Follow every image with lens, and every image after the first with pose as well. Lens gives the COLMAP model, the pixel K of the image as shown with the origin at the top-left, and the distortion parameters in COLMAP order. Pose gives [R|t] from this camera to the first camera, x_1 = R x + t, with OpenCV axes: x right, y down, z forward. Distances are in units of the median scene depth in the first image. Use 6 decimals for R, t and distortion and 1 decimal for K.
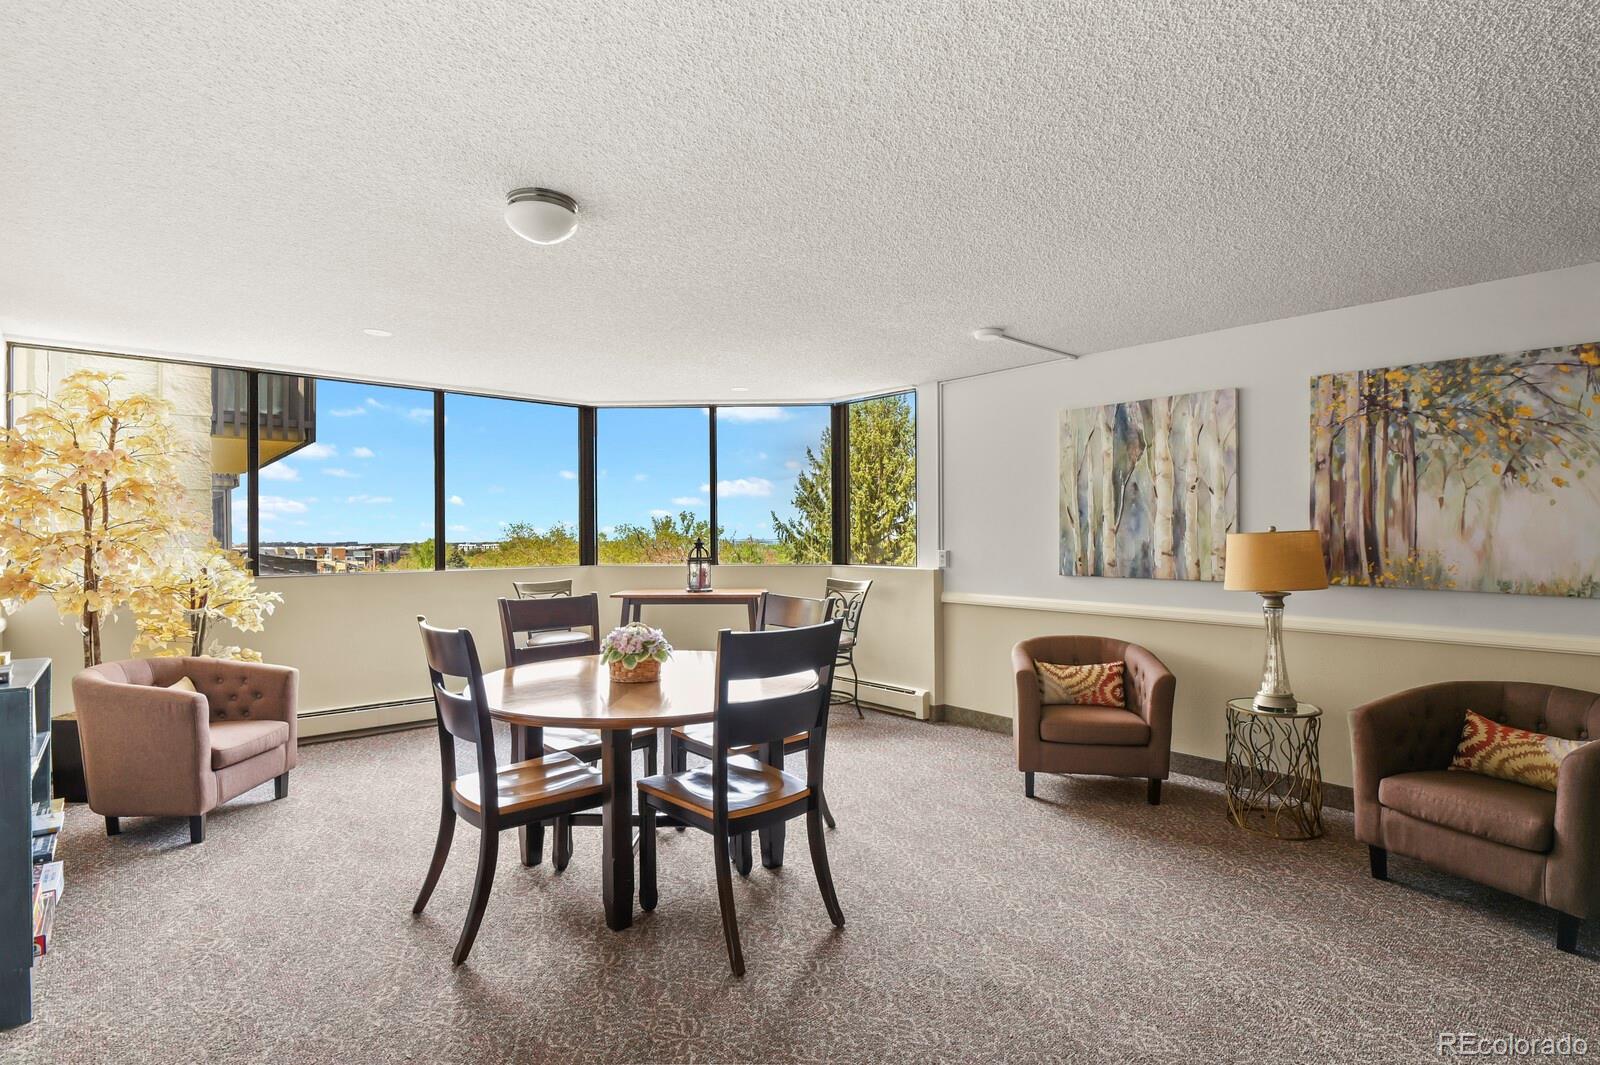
lens RADIAL K [[789.2, 0, 799.8], [0, 789.2, 540.6], [0, 0, 1]] dist [0.000135, -0.000625]
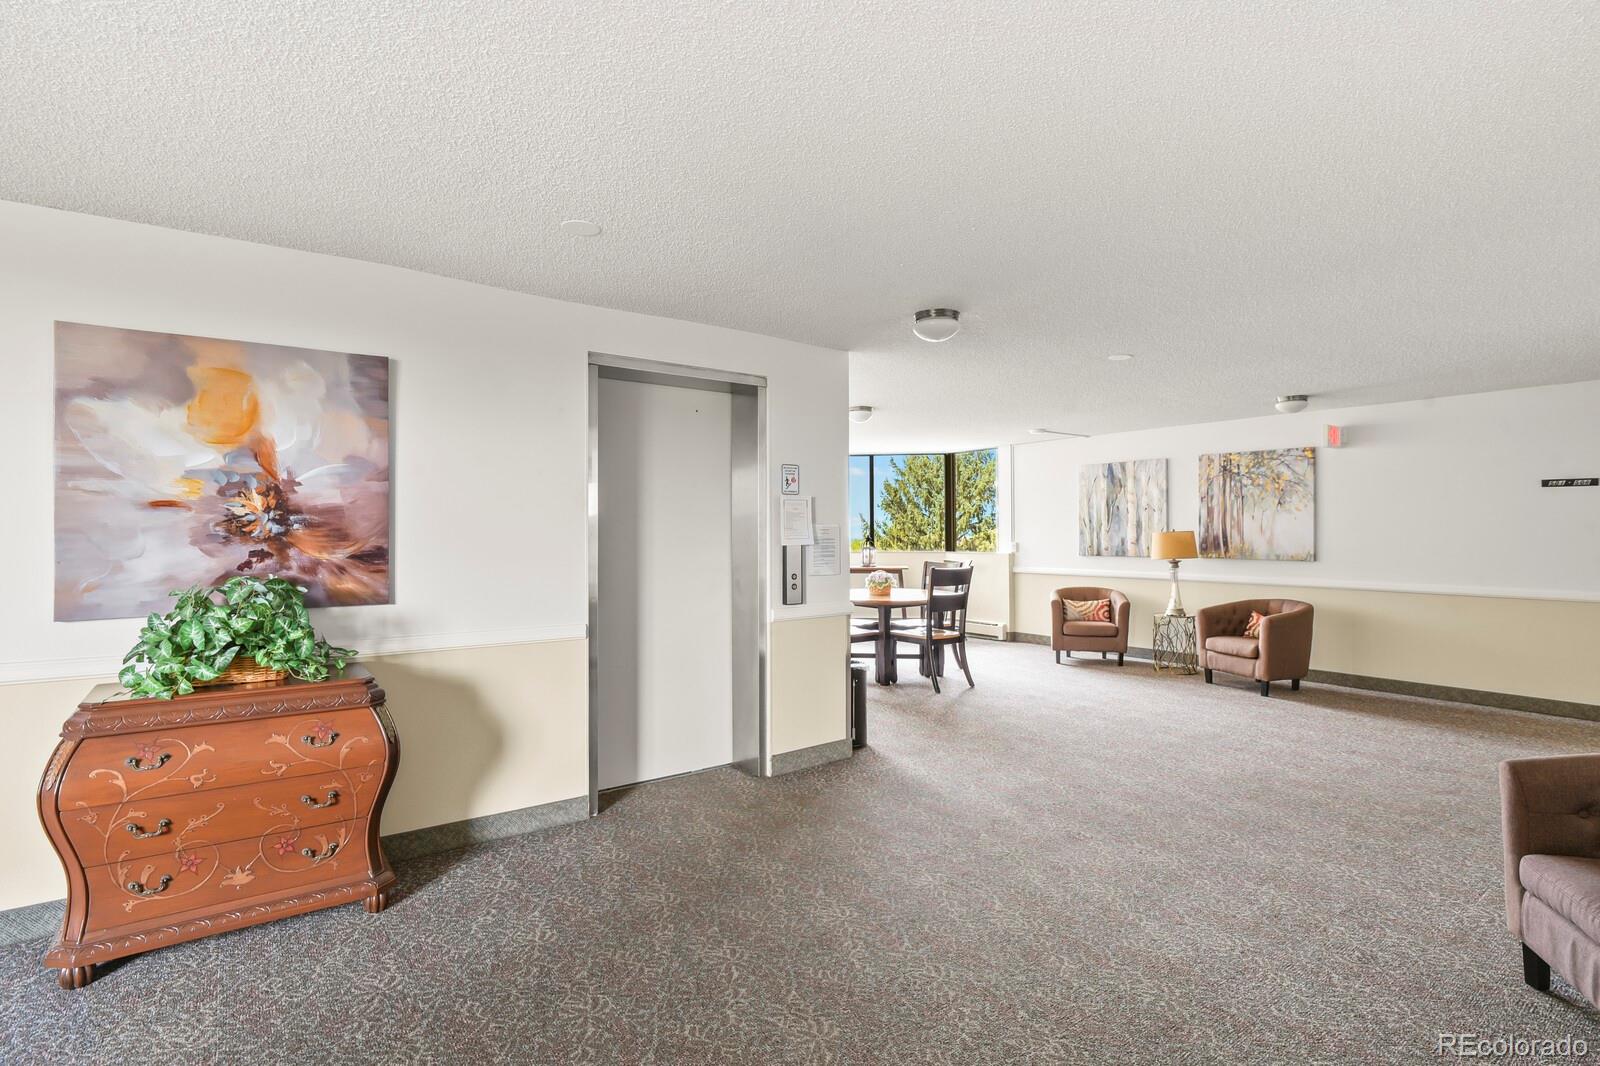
lens RADIAL K [[789.2, 0, 795.7], [0, 789.2, 519.7], [0, 0, 1]] dist [0.000135, -0.000625]
pose [[0.995812, -0.001111, -0.091417, -0.179709], [-0.001286, 0.999657, -0.026164, 0.011139], [0.091415, 0.026172, 0.995469, -1.008610]]
